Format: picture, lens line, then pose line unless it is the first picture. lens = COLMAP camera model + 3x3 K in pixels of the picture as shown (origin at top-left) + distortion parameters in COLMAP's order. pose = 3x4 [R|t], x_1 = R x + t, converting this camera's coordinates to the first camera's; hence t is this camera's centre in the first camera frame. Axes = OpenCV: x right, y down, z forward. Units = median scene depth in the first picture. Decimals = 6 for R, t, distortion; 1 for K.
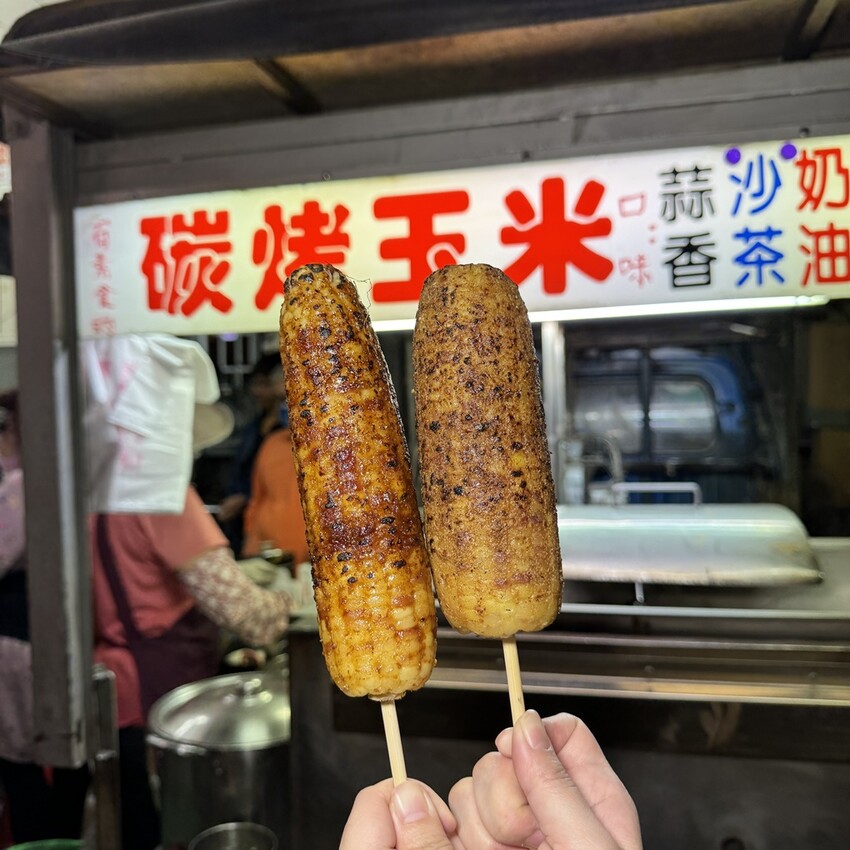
lens RADIAL K [[822.7, 0, 425.0], [0, 822.7, 425.0], [0, 0, 1]] dist [0.093202, -0.228611]
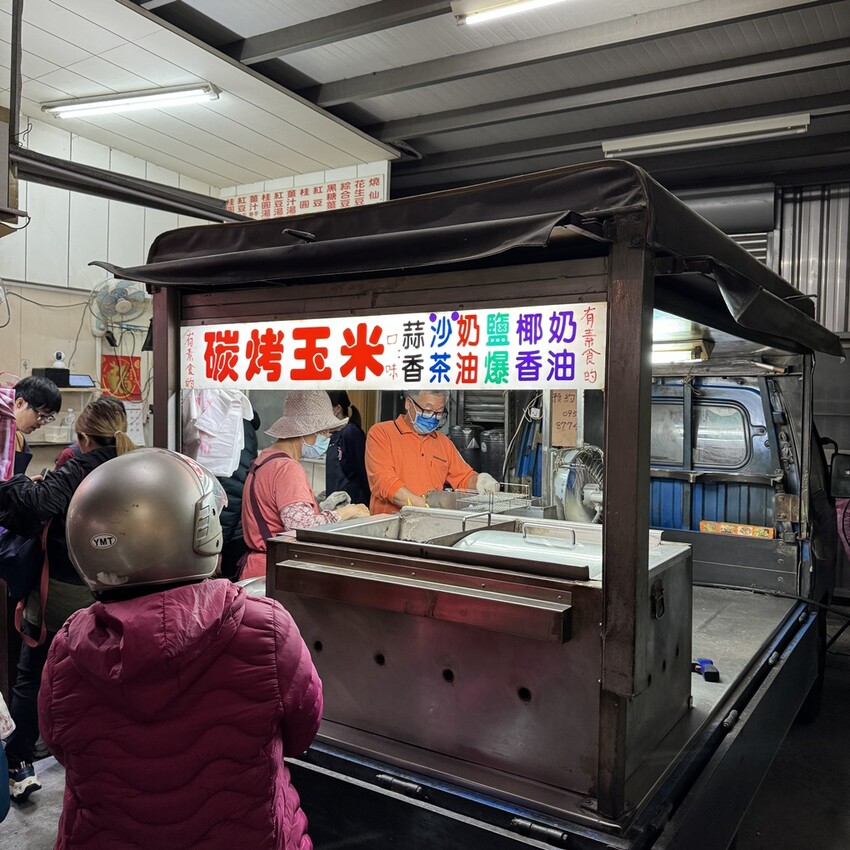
lens RADIAL K [[822.7, 0, 425.0], [0, 822.7, 425.0], [0, 0, 1]] dist [0.093202, -0.228611]
pose [[0.938882, 0.049203, -0.340706, 1.013534], [-0.044790, 0.998780, 0.020810, -0.098950], [0.341314, -0.004278, 0.939940, -0.863615]]
